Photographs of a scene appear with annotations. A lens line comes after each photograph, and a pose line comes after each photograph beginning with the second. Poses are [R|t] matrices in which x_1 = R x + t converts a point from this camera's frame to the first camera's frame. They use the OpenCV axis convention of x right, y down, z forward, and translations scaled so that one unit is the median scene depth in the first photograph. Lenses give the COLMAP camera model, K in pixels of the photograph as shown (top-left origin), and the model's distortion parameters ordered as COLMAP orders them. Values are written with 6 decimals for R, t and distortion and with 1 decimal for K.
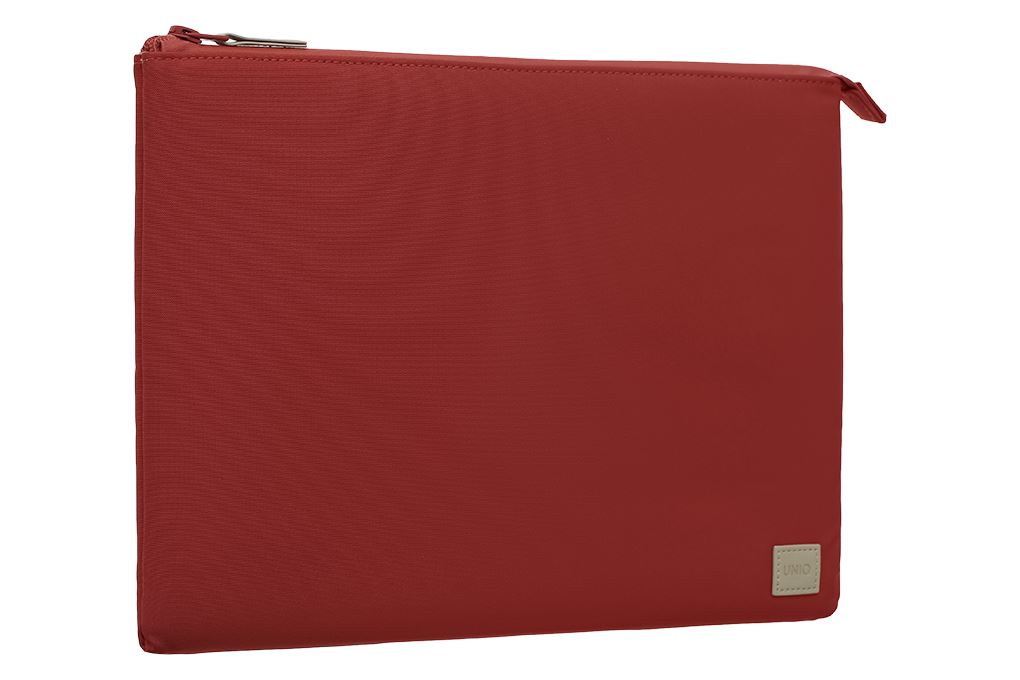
lens RADIAL K [[2921.3, 0, 510.0], [0, 2921.3, 340.0], [0, 0, 1]] dist [0.060316, -0.034840]
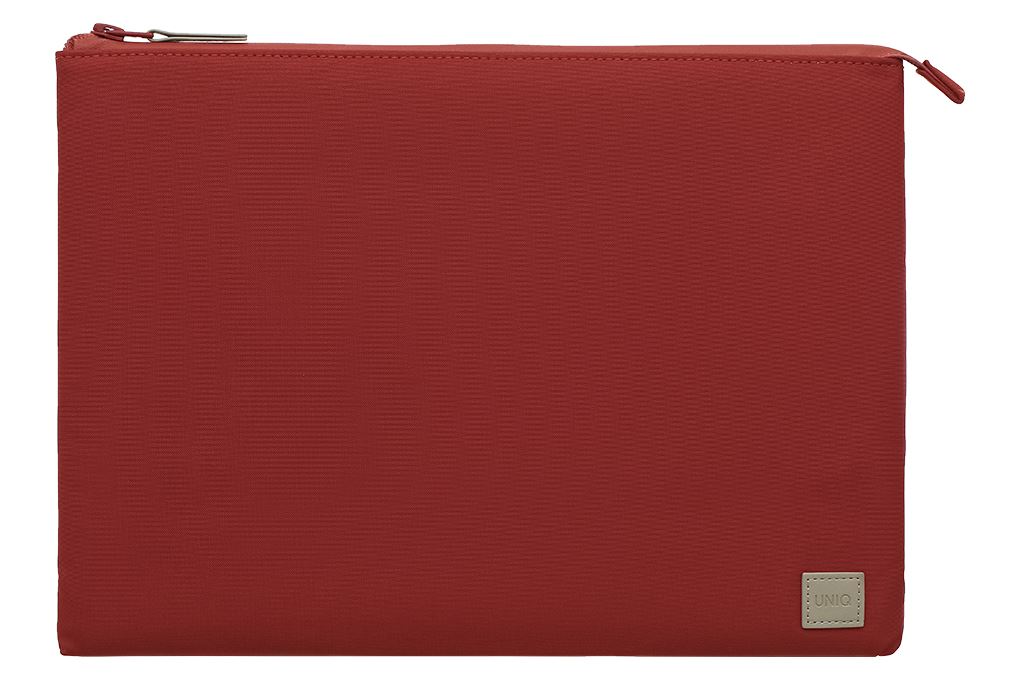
lens RADIAL K [[2921.3, 0, 510.0], [0, 2921.3, 340.0], [0, 0, 1]] dist [0.060316, -0.034840]
pose [[0.925920, 0.007869, -0.377637, 0.366210], [-0.009762, 0.999948, -0.003100, 0.001629], [0.377593, 0.006557, 0.925948, 0.125636]]
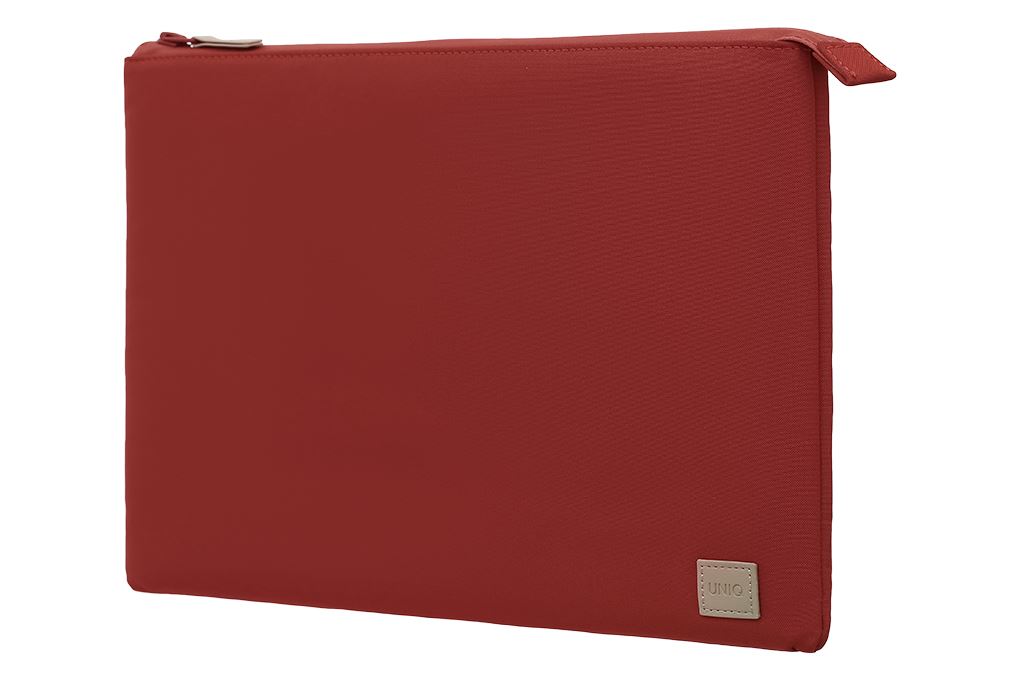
lens RADIAL K [[2921.3, 0, 510.0], [0, 2921.3, 340.0], [0, 0, 1]] dist [0.060316, -0.034840]
pose [[0.569200, 0.029525, -0.821669, 0.840449], [-0.029344, 0.999448, 0.015585, -0.010803], [0.821675, 0.015240, 0.569752, 0.453250]]
